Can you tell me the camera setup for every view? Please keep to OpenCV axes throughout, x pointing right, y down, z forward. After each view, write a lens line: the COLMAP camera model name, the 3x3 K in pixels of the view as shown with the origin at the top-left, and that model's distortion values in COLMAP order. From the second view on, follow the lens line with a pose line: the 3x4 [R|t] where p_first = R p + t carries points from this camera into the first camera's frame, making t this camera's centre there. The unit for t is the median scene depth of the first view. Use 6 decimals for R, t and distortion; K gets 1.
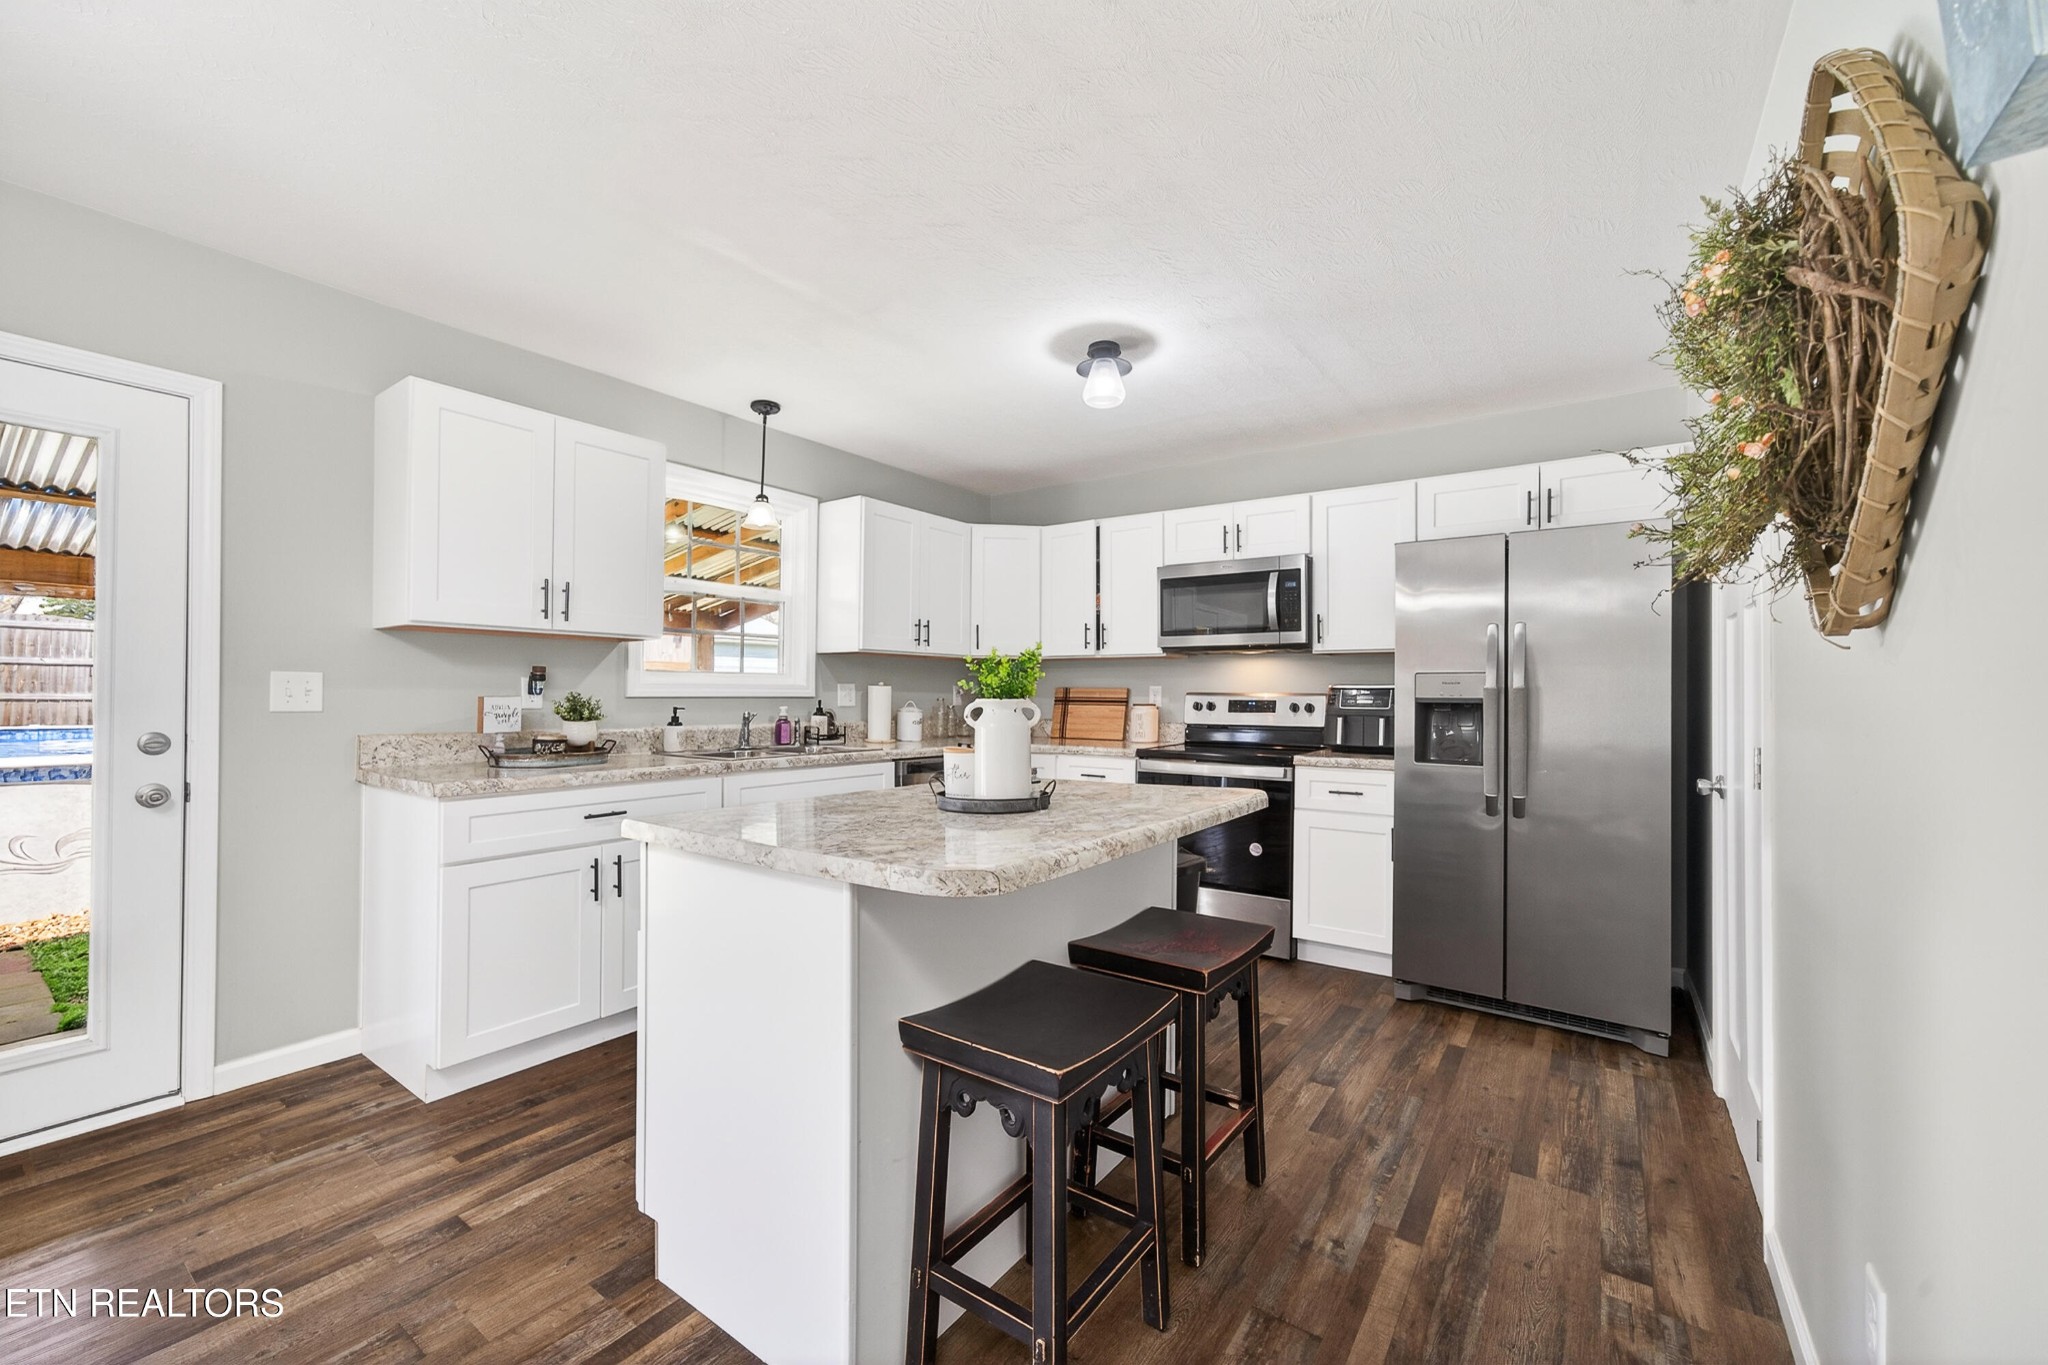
lens RADIAL K [[825.8, 0, 1024.0], [0, 825.8, 682.5], [0, 0, 1]] dist [0.000342, 0.000061]
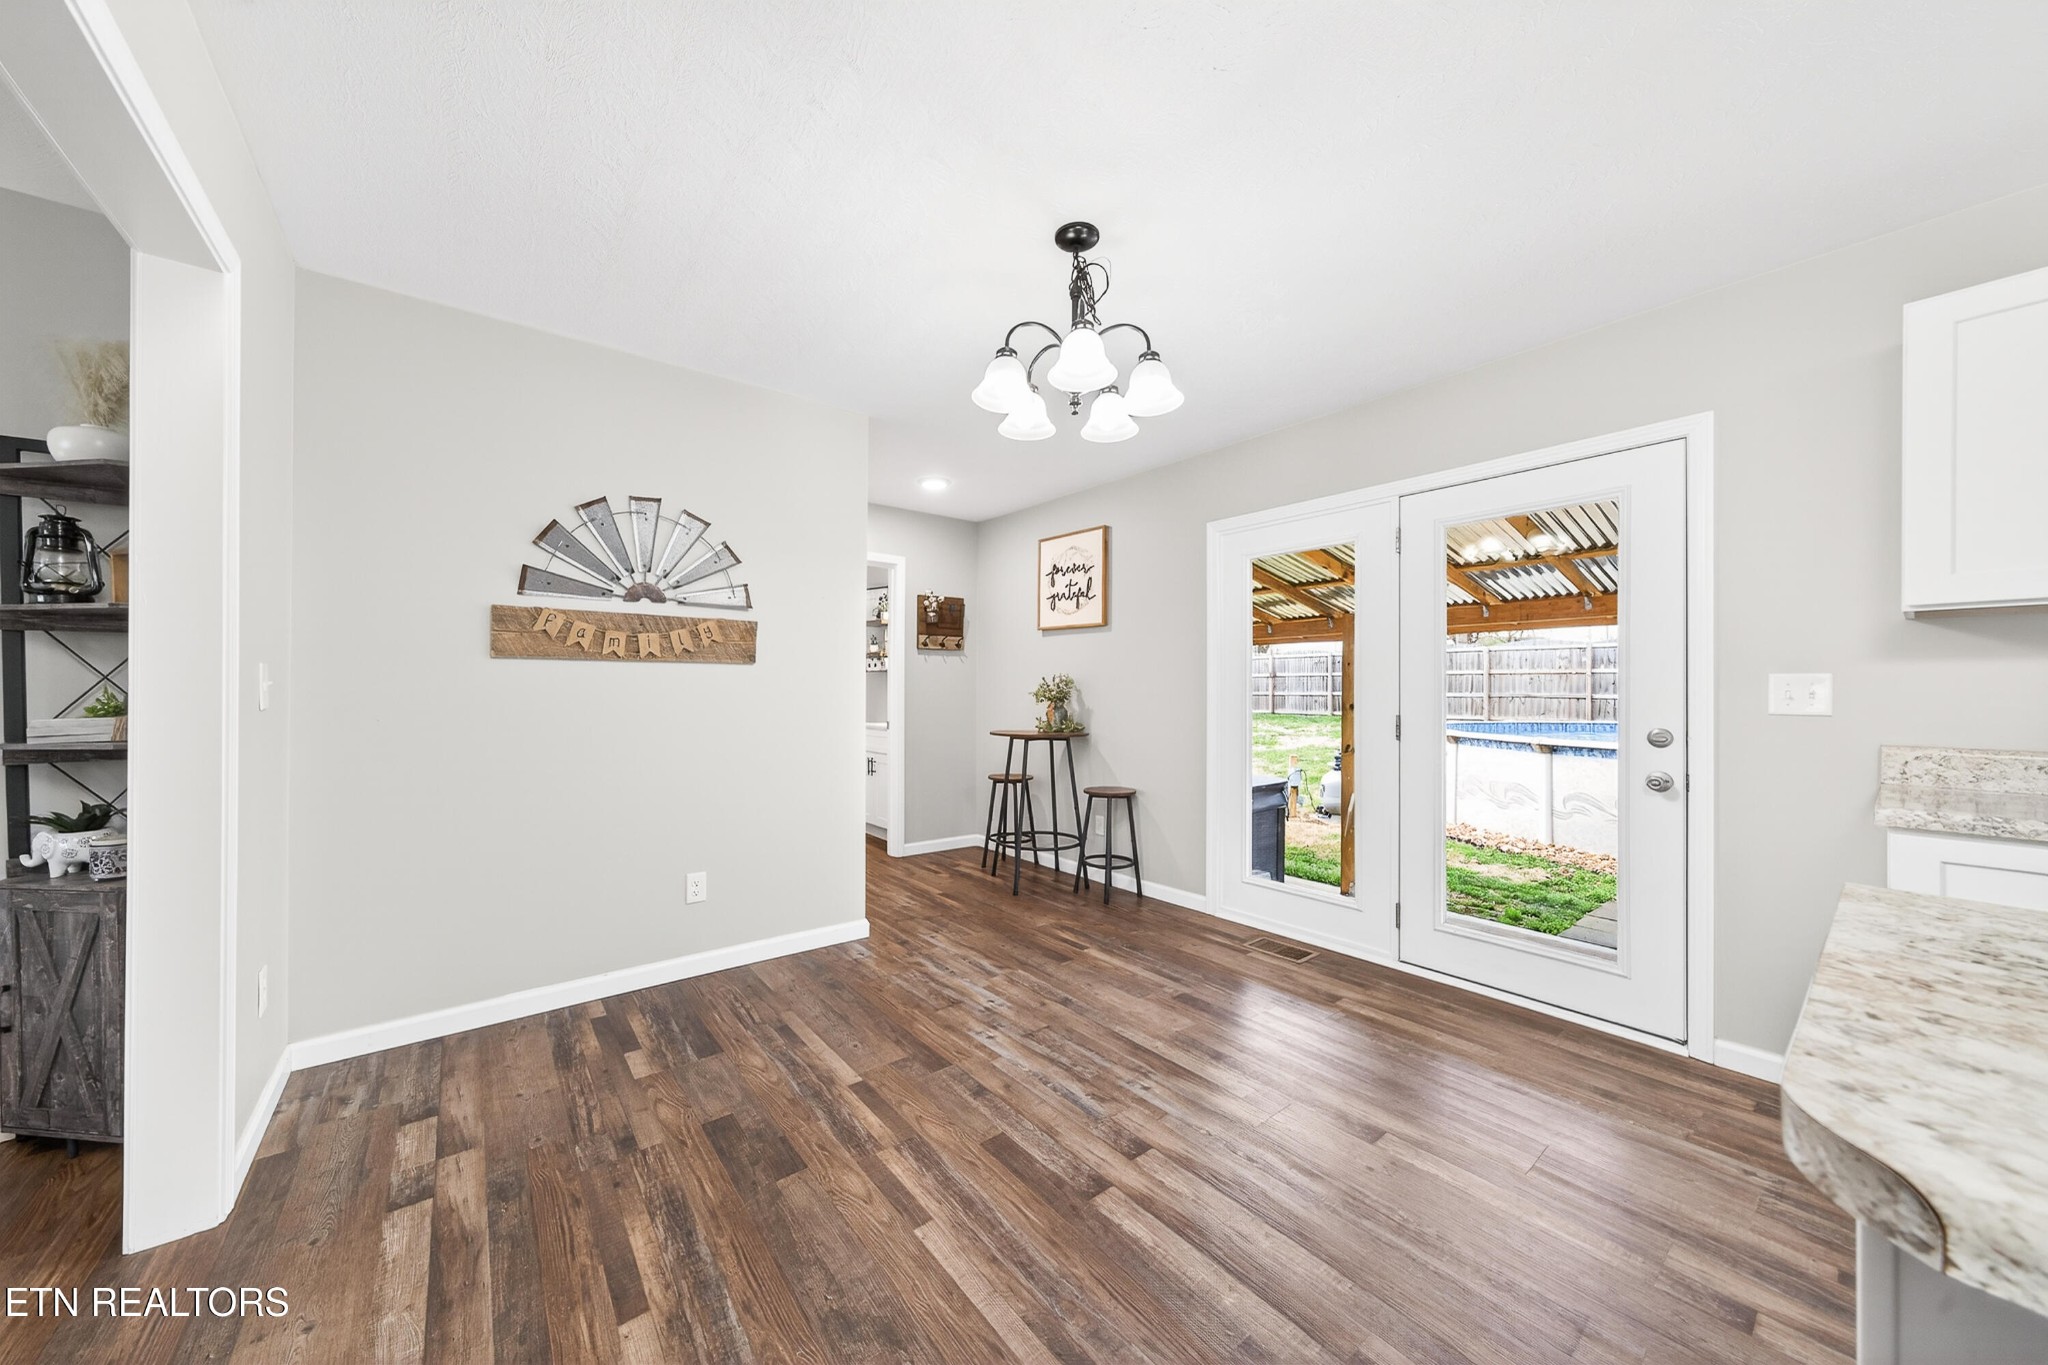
lens RADIAL K [[710.0, 0, 1013.3], [0, 710.0, 689.6], [0, 0, 1]] dist [0.000016, 0.000052]
pose [[-0.298772, -0.008277, -0.954289, 0.185593], [0.005358, 0.999932, -0.010350, 0.008704], [0.954310, -0.008205, -0.298707, 0.380360]]
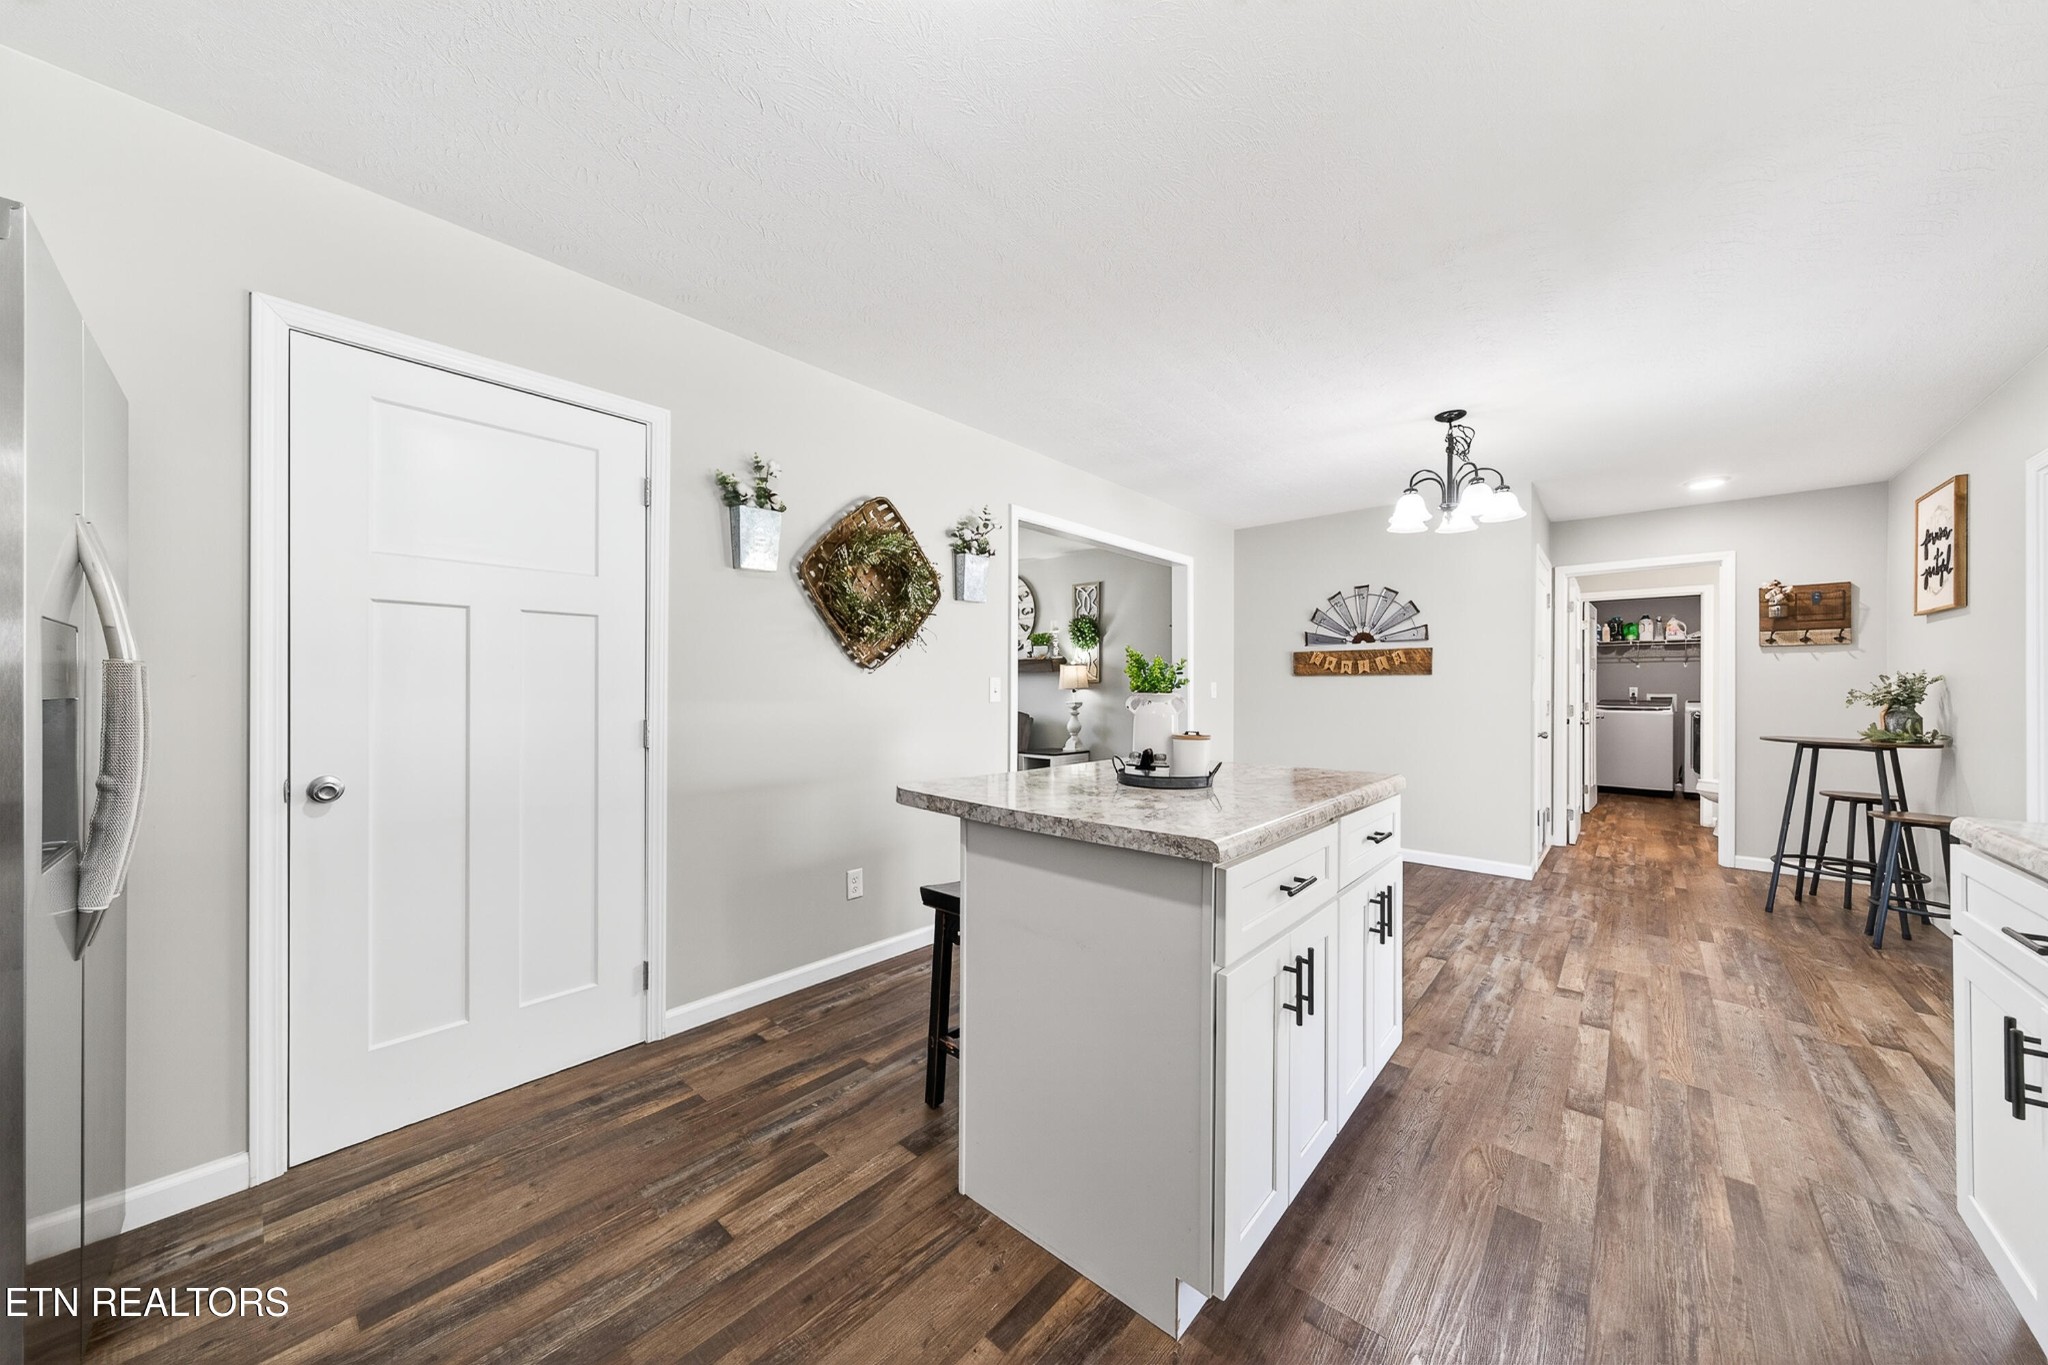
lens RADIAL K [[692.1, 0, 1012.8], [0, 692.1, 689.0], [0, 0, 1]] dist [0.001020, 0.000105]
pose [[-0.992240, -0.008876, 0.124016, 0.043984], [-0.010466, 0.999871, -0.012176, 0.022752], [-0.123892, -0.013379, -0.992205, 1.602043]]
